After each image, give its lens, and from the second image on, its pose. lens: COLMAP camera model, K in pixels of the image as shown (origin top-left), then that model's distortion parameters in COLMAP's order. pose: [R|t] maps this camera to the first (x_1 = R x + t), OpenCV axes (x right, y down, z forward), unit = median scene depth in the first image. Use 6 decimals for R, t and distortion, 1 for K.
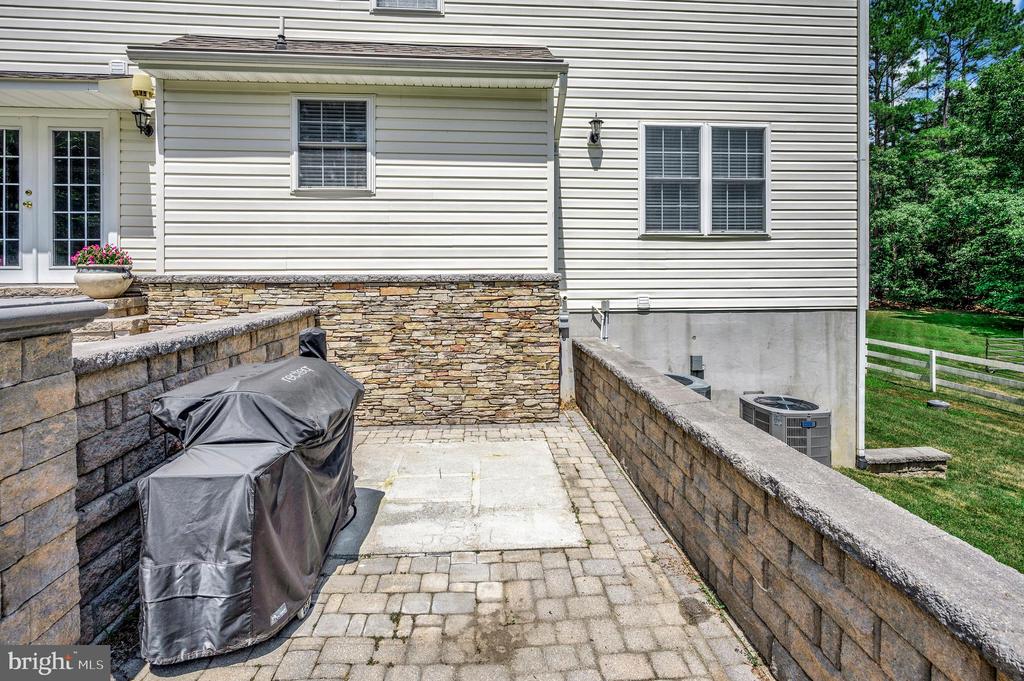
lens RADIAL K [[465.4, 0, 517.7], [0, 465.4, 257.0], [0, 0, 1]] dist [-0.004493, -0.001723]
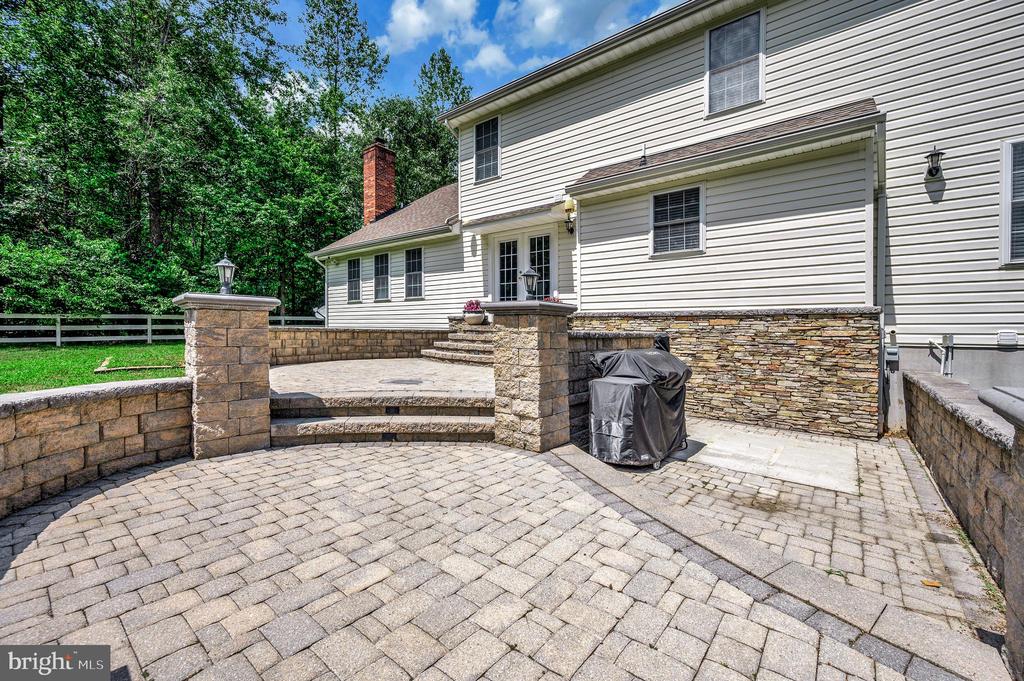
lens RADIAL K [[417.0, 0, 533.0], [0, 417.0, 326.6], [0, 0, 1]] dist [0.002221, -0.000762]
pose [[0.749556, 0.004225, -0.661927, 0.134731], [0.007758, 0.999855, 0.015166, 0.064104], [0.661895, -0.016503, 0.749415, -0.283431]]
